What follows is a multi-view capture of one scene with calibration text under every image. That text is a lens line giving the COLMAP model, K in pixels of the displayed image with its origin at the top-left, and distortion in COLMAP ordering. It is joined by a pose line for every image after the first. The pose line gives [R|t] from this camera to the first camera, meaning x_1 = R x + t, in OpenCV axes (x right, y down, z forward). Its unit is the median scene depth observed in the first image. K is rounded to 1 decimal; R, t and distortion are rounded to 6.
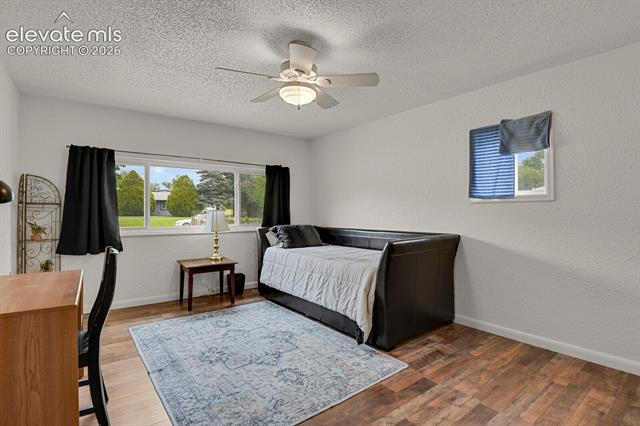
lens RADIAL K [[312.2, 0, 323.2], [0, 312.2, 210.8], [0, 0, 1]] dist [-0.026051, -0.002258]
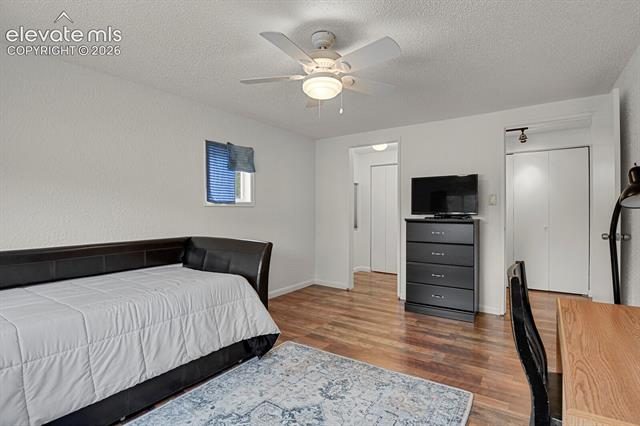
lens RADIAL K [[312.2, 0, 323.2], [0, 312.2, 210.8], [0, 0, 1]] dist [-0.026051, -0.002258]
pose [[-0.297077, 0.002757, 0.954849, -0.863647], [0.001870, 0.999996, -0.002305, -0.007408], [-0.954852, 0.001101, -0.297081, 1.143443]]
